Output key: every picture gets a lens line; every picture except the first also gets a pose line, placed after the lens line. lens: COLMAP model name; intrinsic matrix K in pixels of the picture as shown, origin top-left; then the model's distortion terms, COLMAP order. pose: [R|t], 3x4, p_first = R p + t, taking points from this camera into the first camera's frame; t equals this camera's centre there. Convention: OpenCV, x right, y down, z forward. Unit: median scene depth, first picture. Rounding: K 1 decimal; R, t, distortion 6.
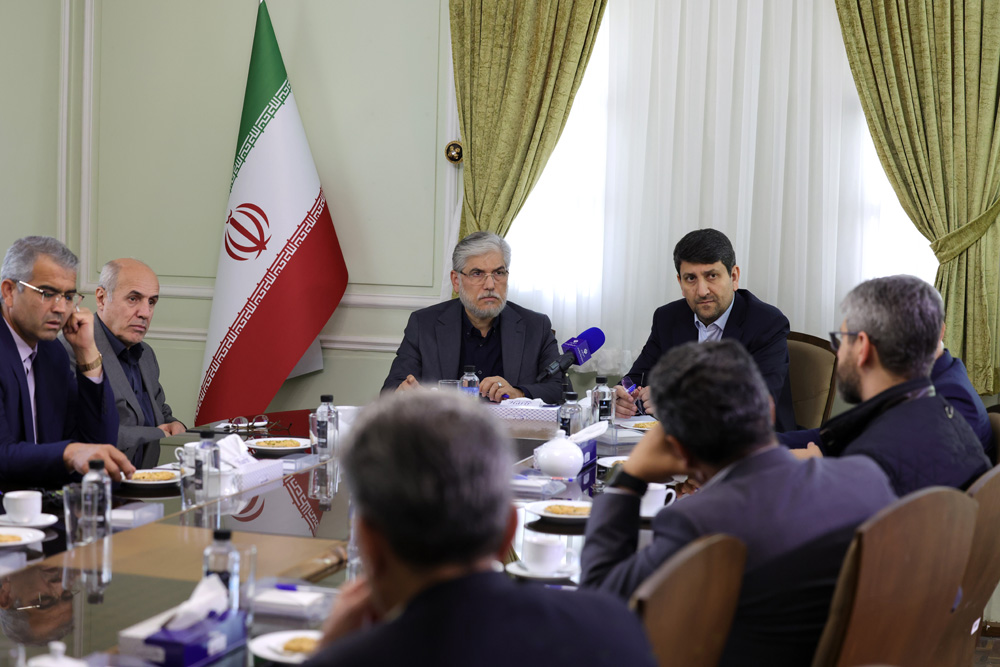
lens RADIAL K [[2001.3, 0, 497.8], [0, 2001.3, 376.8], [0, 0, 1]] dist [-0.221819, 0.485610]
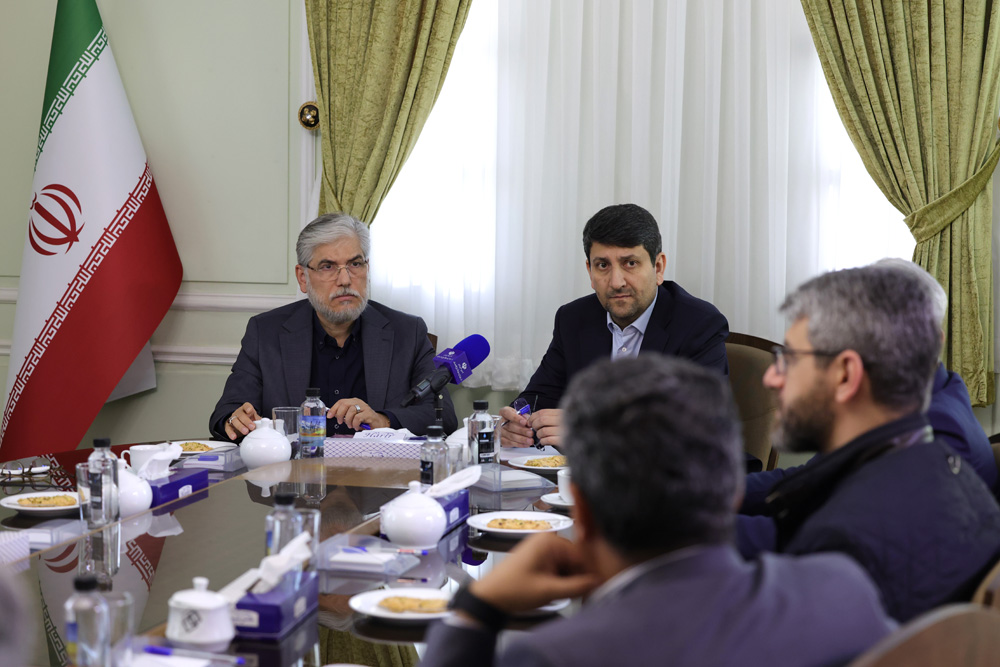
lens RADIAL K [[2092.2, 0, 500.0], [0, 2092.2, 333.5], [0, 0, 1]] dist [-0.184623, 0.209268]
pose [[0.999384, -0.019429, 0.029224, 0.030982], [0.019882, 0.999686, -0.015277, -0.011337], [-0.028918, 0.015849, 0.999456, 0.173334]]
